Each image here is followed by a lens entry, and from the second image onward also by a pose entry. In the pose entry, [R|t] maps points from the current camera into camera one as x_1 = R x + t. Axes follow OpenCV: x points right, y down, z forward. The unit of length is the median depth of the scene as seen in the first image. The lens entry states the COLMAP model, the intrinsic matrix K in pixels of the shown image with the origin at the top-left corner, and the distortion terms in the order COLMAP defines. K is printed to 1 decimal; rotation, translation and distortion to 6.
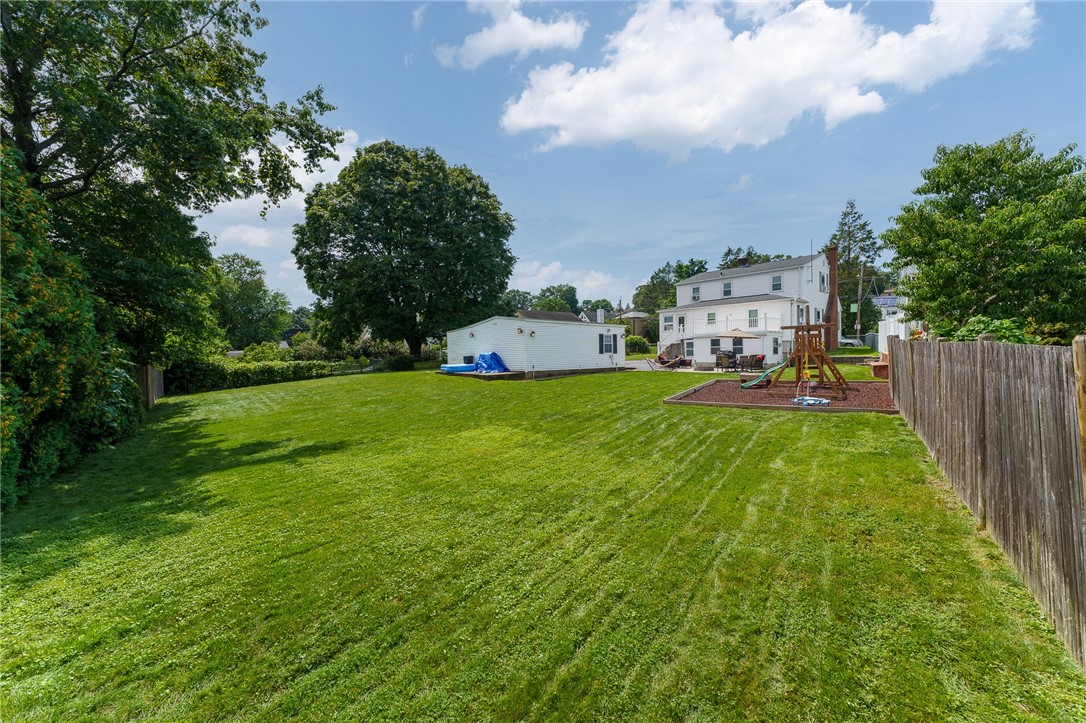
lens RADIAL K [[434.5, 0, 543.8], [0, 434.5, 361.0], [0, 0, 1]] dist [0.001614, 0.000523]
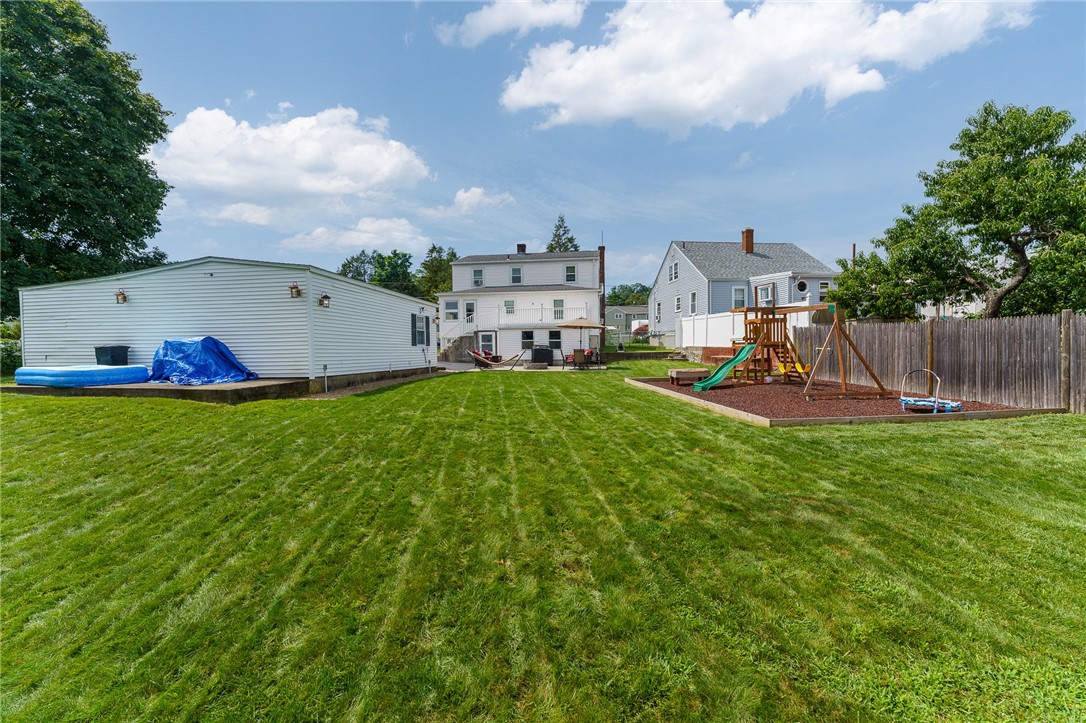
lens RADIAL K [[434.5, 0, 543.8], [0, 434.5, 361.0], [0, 0, 1]] dist [0.001614, 0.000523]
pose [[0.743746, -0.007589, 0.668419, -0.134798], [0.010391, 0.999946, -0.000209, 0.006843], [-0.668381, 0.007101, 0.743785, 0.377531]]
